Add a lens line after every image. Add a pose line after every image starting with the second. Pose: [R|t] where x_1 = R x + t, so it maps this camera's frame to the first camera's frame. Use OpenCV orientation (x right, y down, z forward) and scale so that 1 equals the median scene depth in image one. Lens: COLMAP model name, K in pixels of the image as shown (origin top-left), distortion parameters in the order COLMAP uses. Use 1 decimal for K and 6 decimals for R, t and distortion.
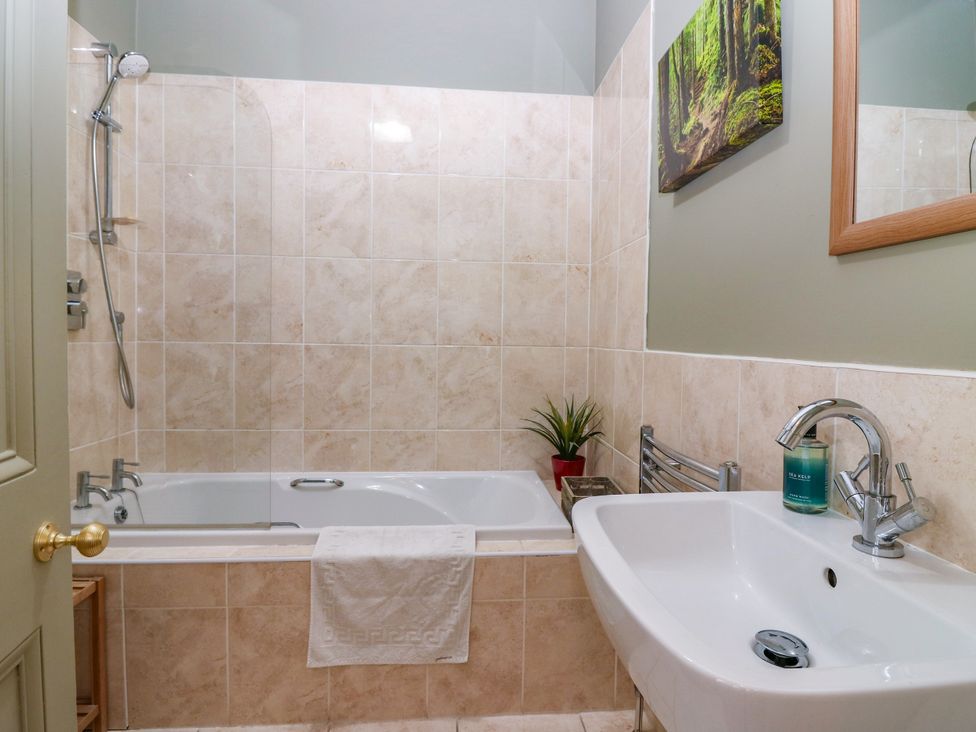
lens RADIAL K [[525.4, 0, 490.3], [0, 525.4, 354.6], [0, 0, 1]] dist [-0.001281, -0.015556]
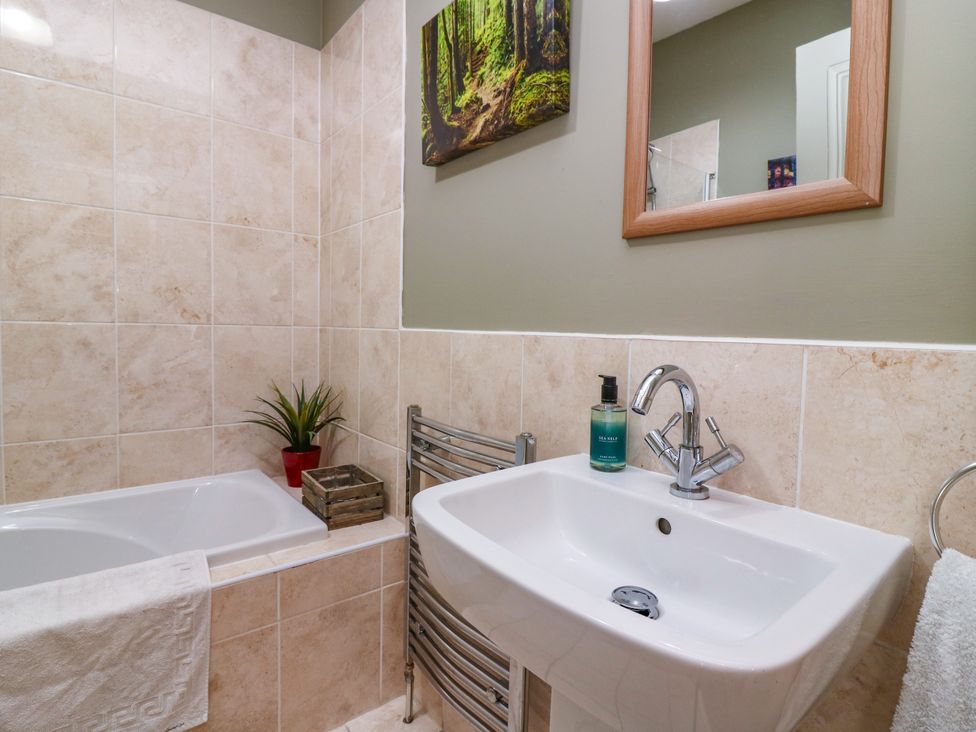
lens RADIAL K [[508.5, 0, 495.6], [0, 508.5, 355.0], [0, 0, 1]] dist [-0.002353, -0.012436]
pose [[0.820155, -0.024528, 0.571616, -0.104961], [0.006475, 0.999415, 0.033593, 0.010637], [-0.572105, -0.023850, 0.819833, 0.138990]]
